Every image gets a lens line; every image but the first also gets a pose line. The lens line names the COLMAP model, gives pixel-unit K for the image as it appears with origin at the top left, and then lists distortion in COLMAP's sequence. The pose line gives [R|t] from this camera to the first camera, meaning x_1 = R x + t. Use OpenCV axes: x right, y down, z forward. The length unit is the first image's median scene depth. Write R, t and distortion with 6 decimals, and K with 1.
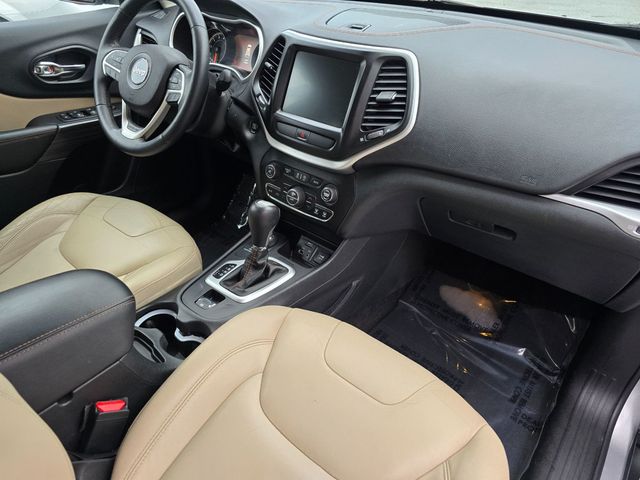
lens RADIAL K [[430.8, 0, 320.2], [0, 430.8, 243.9], [0, 0, 1]] dist [0.055123, -0.050094]
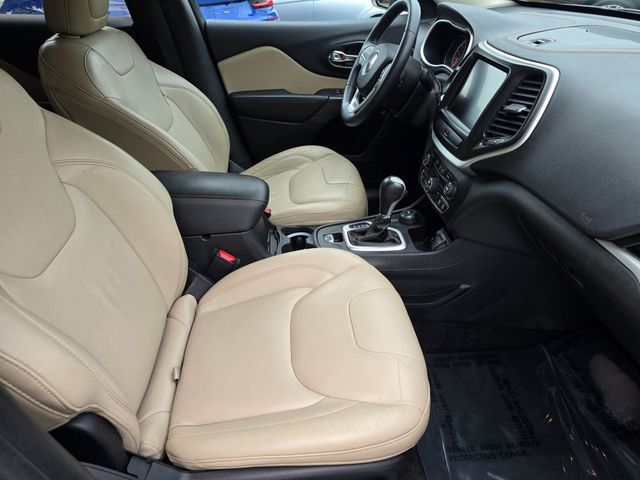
lens RADIAL K [[441.7, 0, 320.0], [0, 441.7, 240.0], [0, 0, 1]] dist [0.051410, -0.058564]
pose [[0.691942, 0.358693, -0.626542, 0.510514], [-0.375711, 0.919974, 0.111752, 0.001567], [0.616487, 0.158073, 0.771334, -0.040876]]
